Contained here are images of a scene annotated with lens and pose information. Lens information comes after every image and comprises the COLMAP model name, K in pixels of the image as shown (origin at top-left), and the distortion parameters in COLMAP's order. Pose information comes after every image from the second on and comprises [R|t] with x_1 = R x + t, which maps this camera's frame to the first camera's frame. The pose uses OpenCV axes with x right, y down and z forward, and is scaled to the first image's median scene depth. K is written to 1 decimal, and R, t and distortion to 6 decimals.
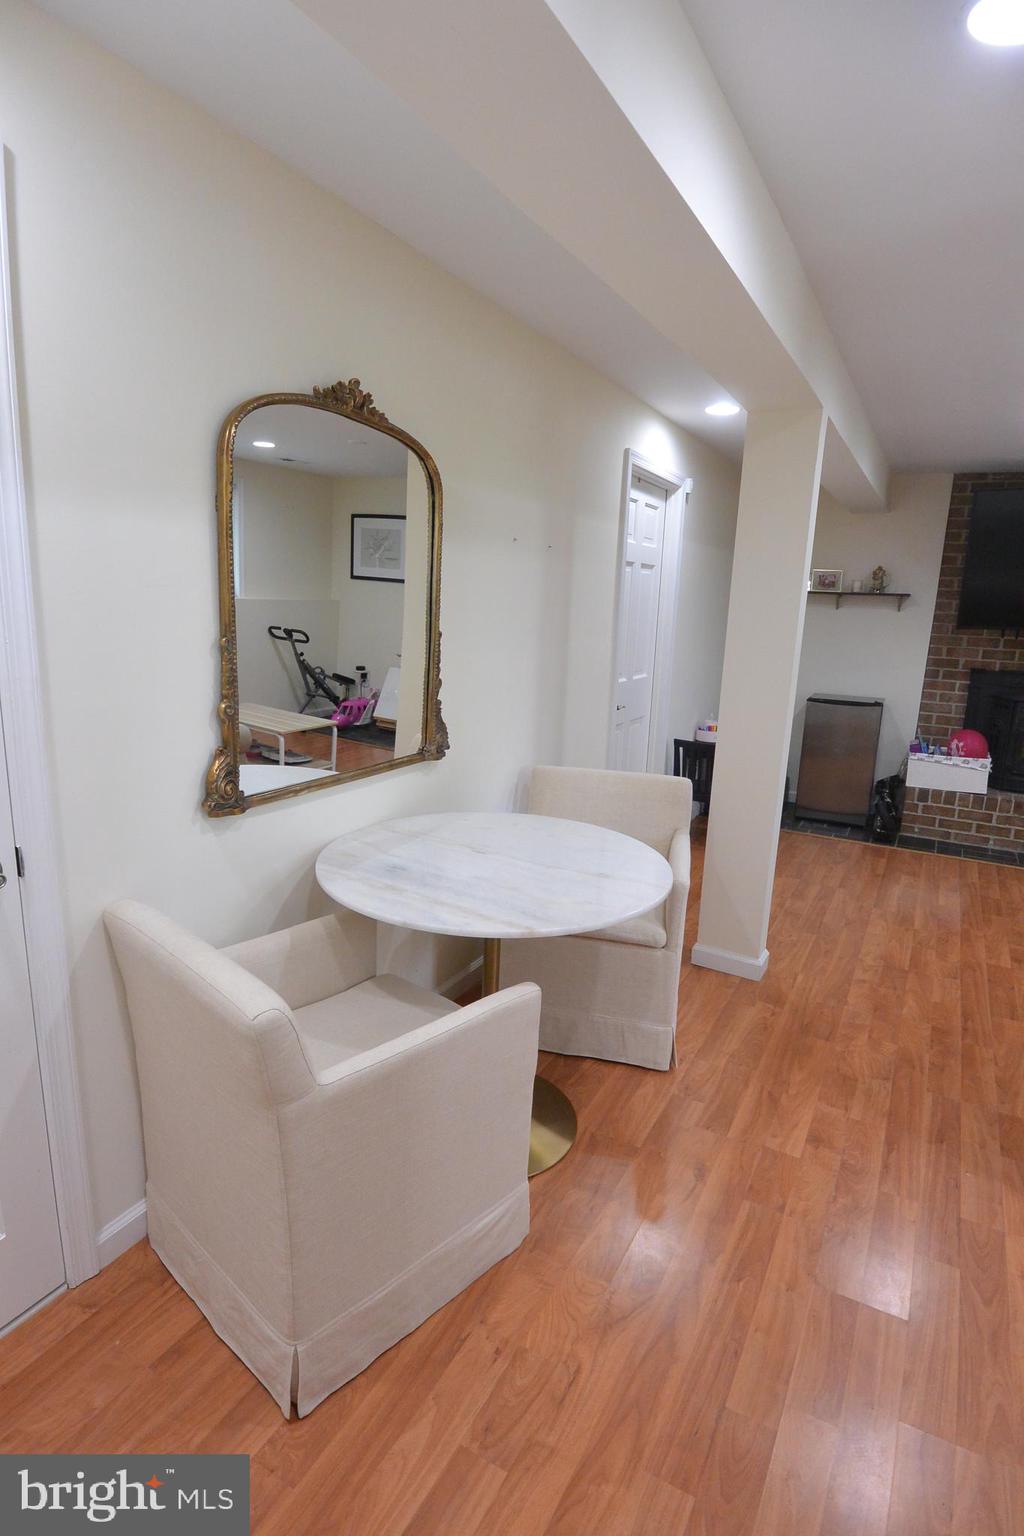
lens RADIAL K [[804.1, 0, 496.3], [0, 804.1, 775.9], [0, 0, 1]] dist [0.005982, -0.029994]
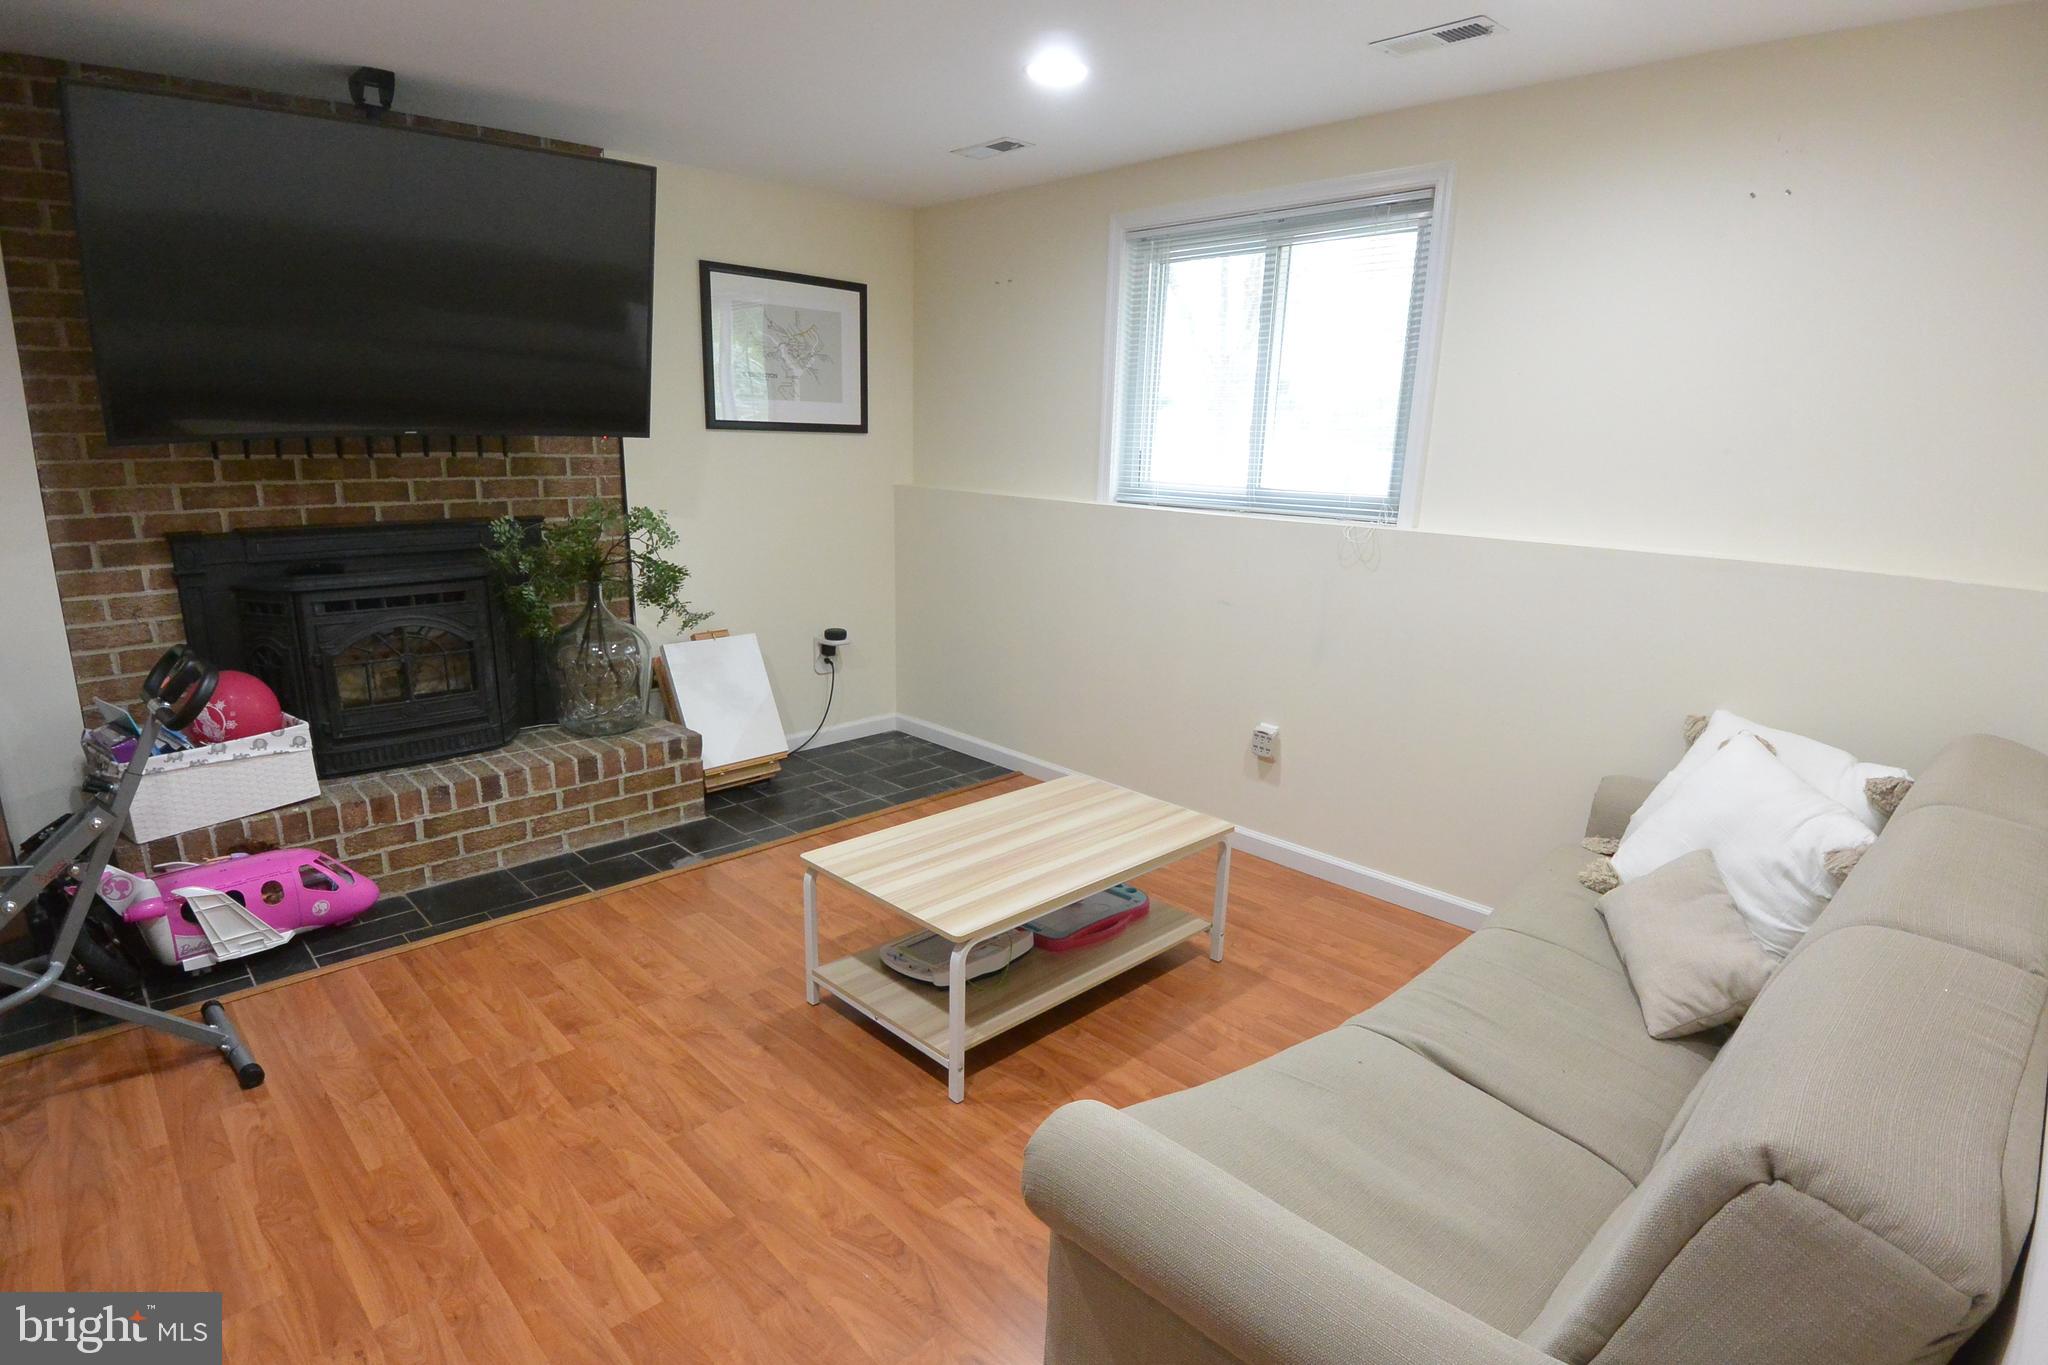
lens RADIAL K [[1072.1, 0, 1027.1], [0, 1072.1, 710.2], [0, 0, 1]] dist [0.005982, -0.029994]
pose [[0.297435, -0.268474, 0.916217, 0.180515], [0.196077, 0.956370, 0.216587, -0.076843], [-0.934391, 0.115229, 0.337100, 0.387427]]
